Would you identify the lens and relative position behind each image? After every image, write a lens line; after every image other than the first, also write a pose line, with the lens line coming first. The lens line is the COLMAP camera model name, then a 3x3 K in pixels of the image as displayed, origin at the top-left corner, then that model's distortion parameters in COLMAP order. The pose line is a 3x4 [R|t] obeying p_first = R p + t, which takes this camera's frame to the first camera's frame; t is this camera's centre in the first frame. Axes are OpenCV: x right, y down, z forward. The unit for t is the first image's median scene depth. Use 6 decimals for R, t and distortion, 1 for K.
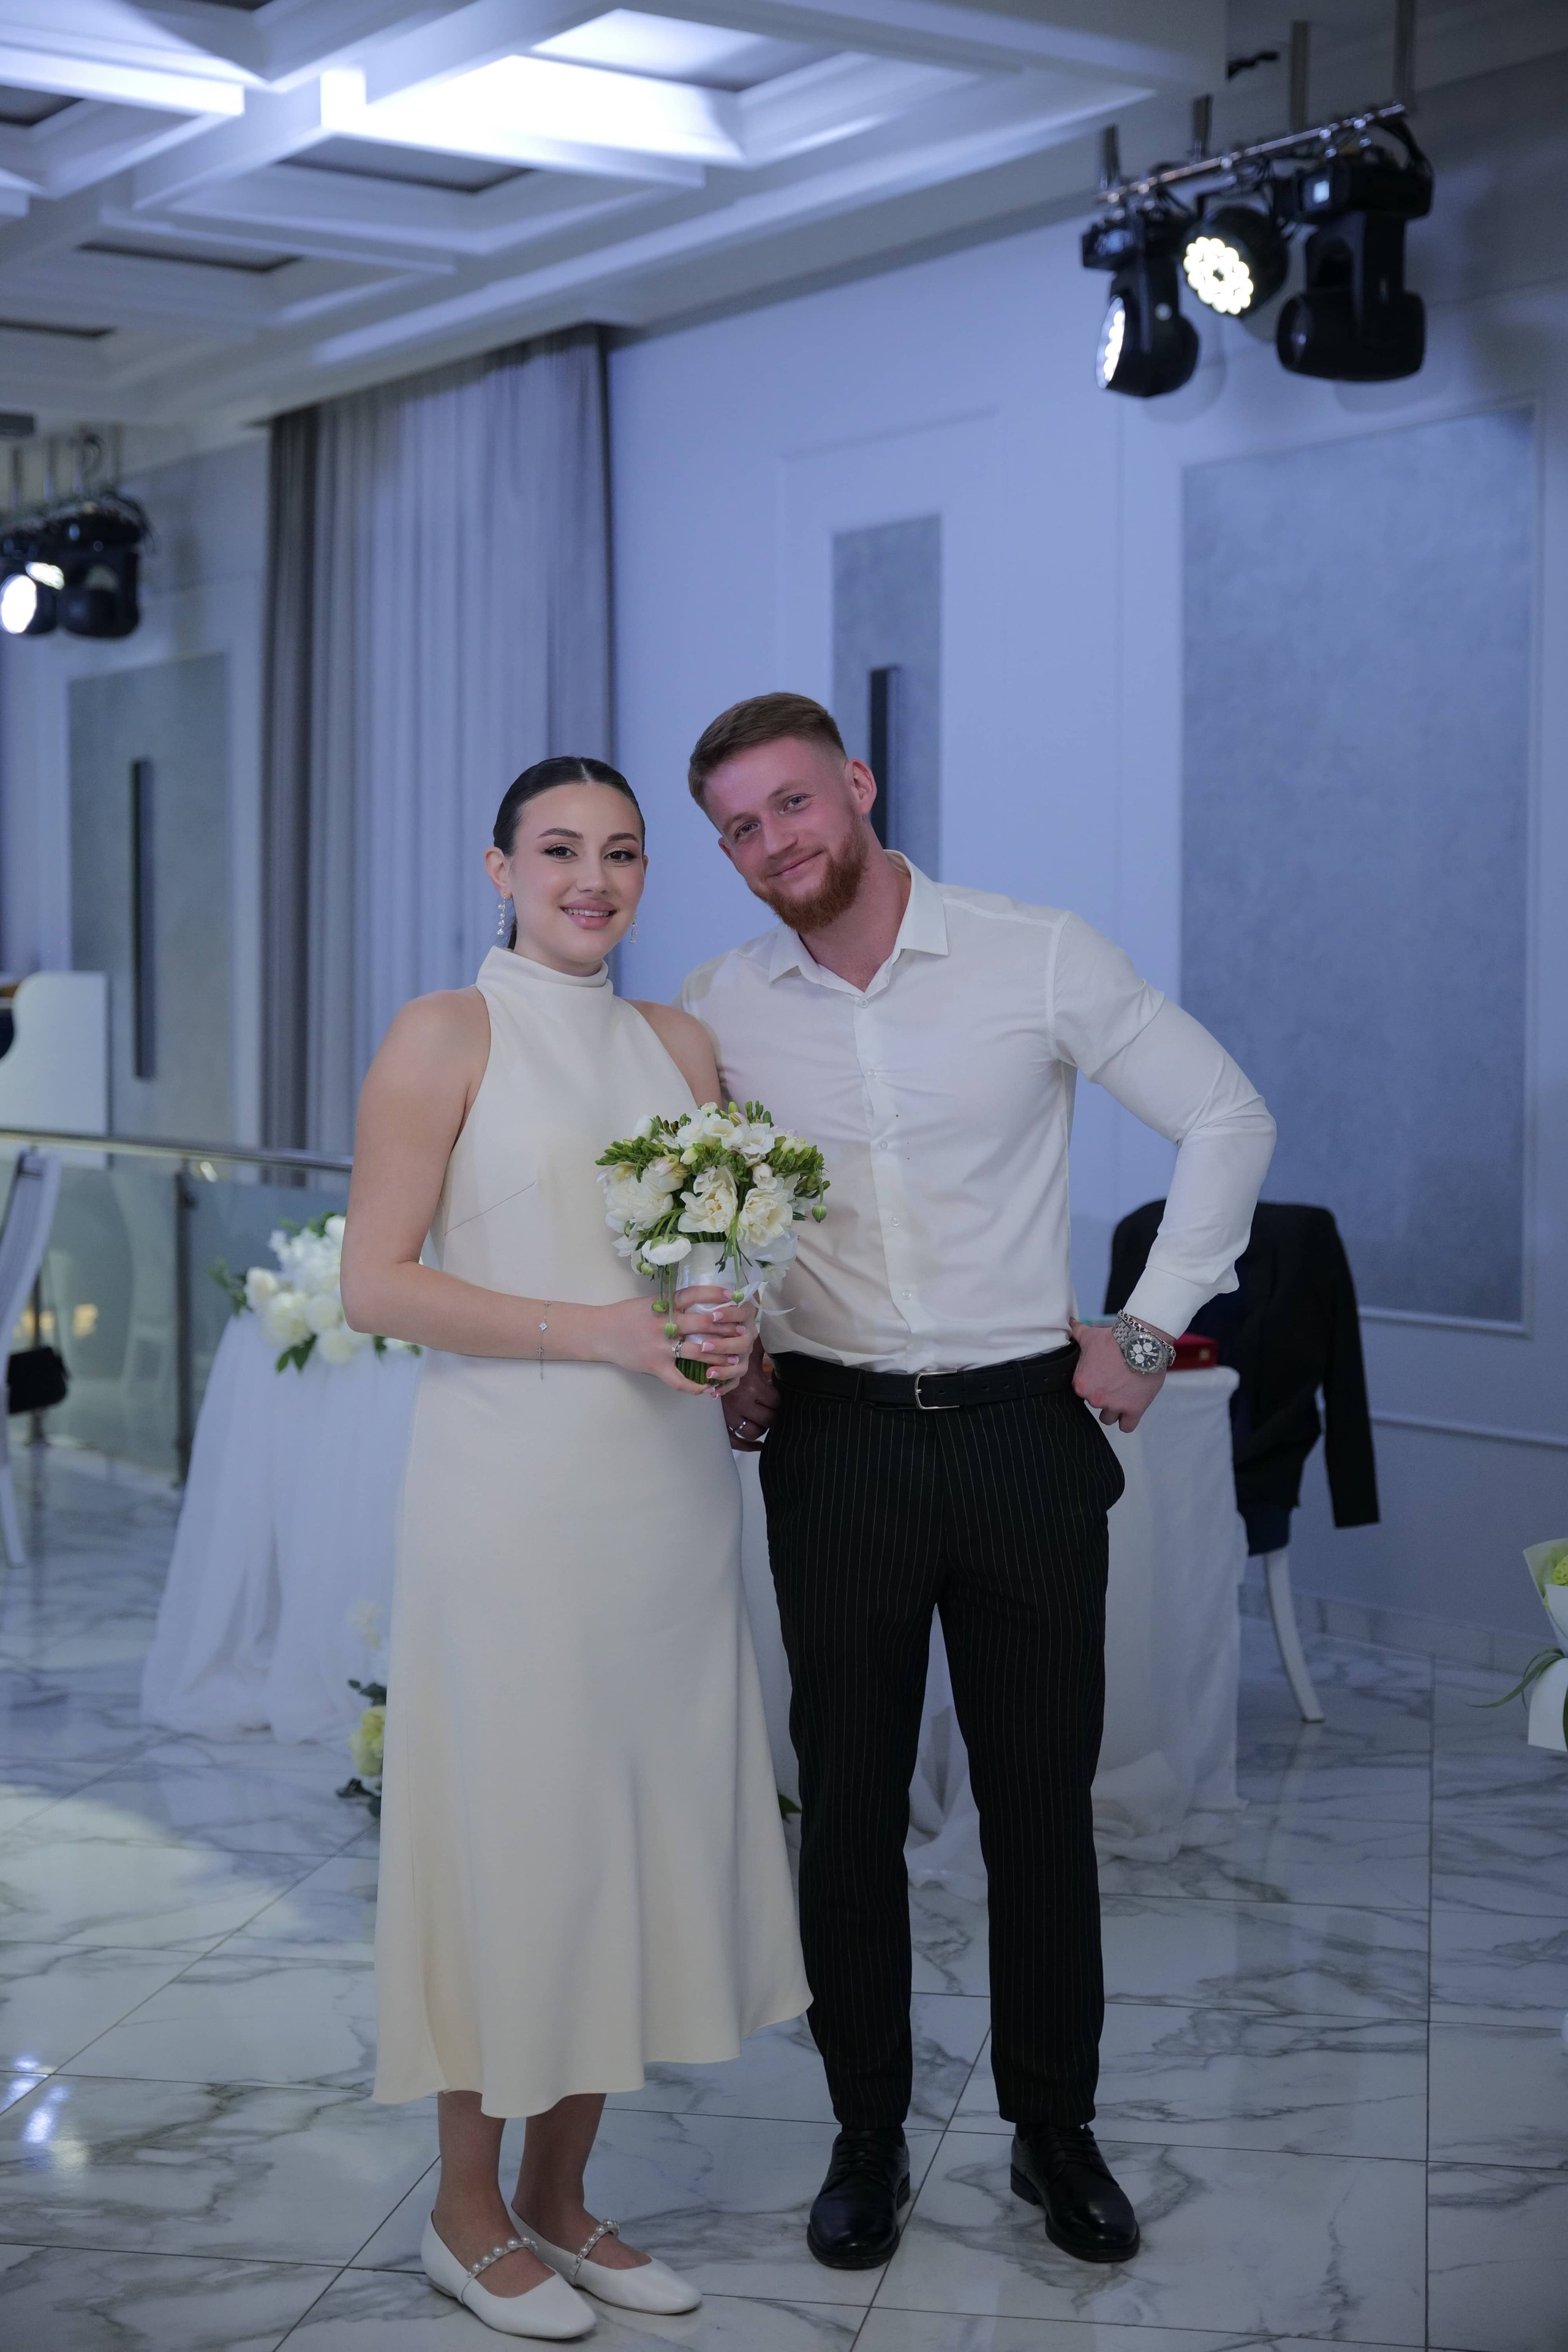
lens RADIAL K [[3579.0, 0, 784.0], [0, 3579.0, 1176.0], [0, 0, 1]] dist [-0.088659, 0.804602]
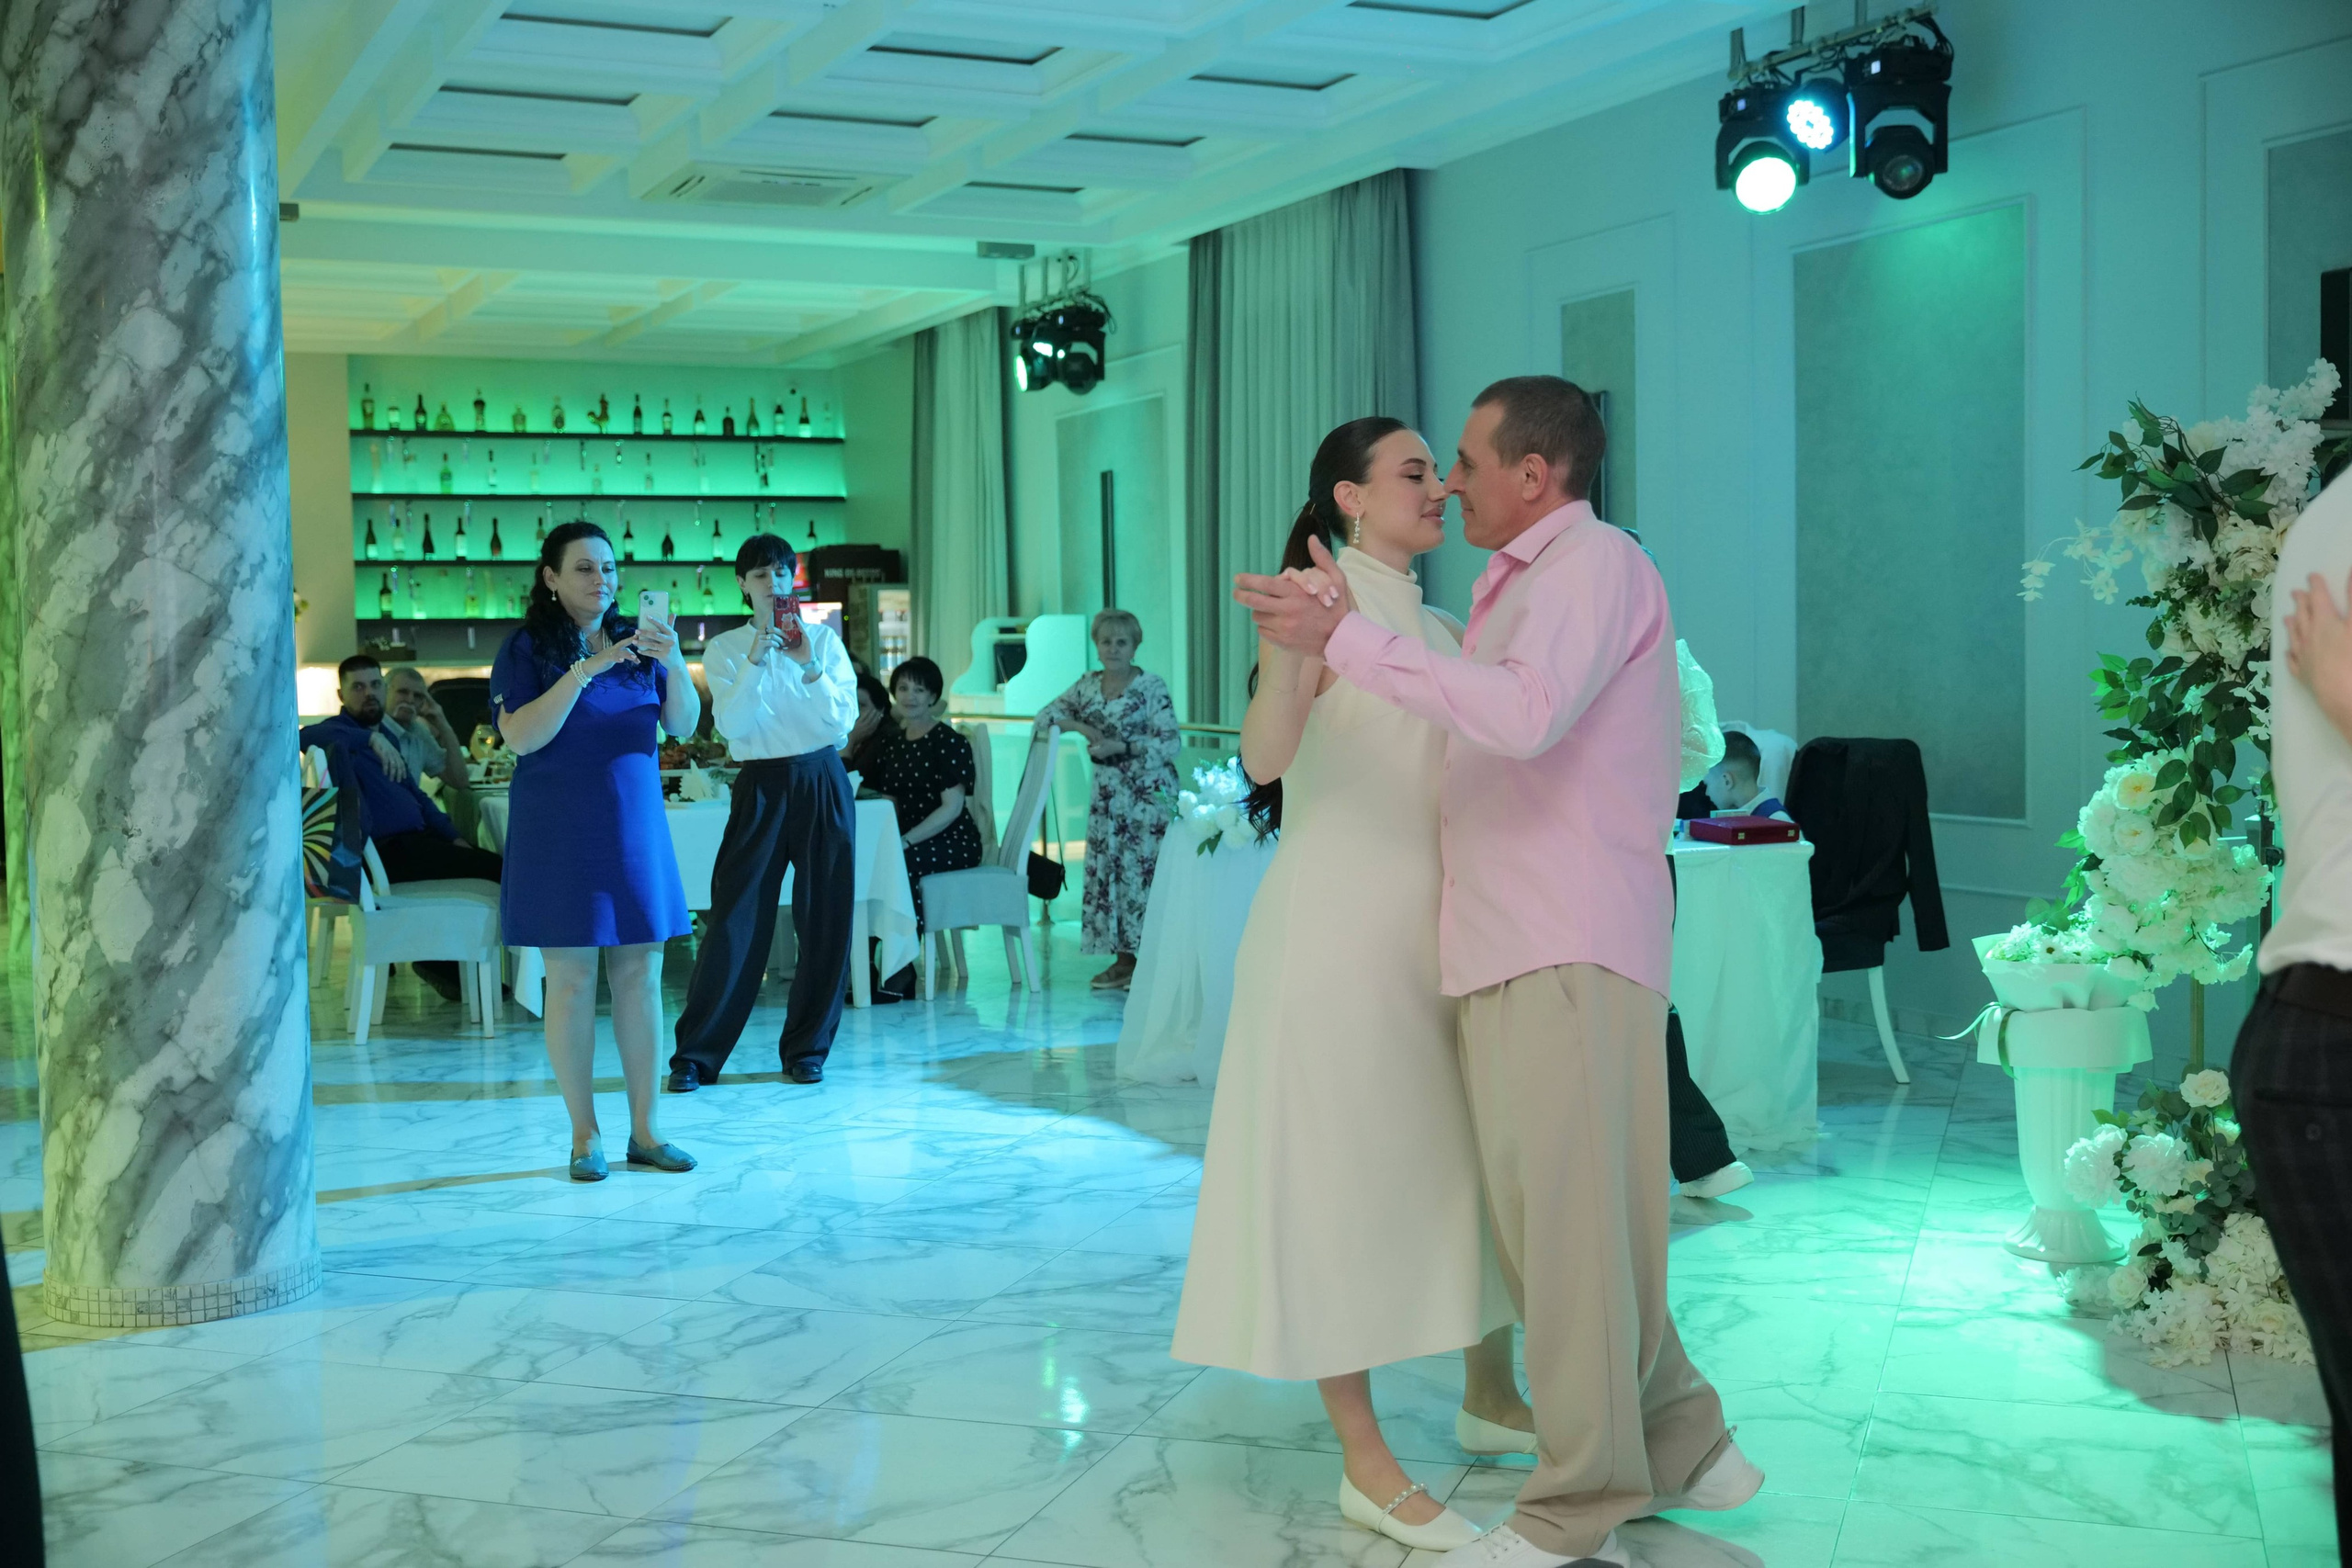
lens RADIAL K [[2604.3, 0, 1176.0], [0, 2604.3, 784.0], [0, 0, 1]] dist [-0.004168, -0.021607]
pose [[0.988226, -0.012622, -0.152478, 0.021737], [0.013502, 0.999898, 0.004742, 0.016264], [0.152402, -0.006745, 0.988296, -0.122970]]
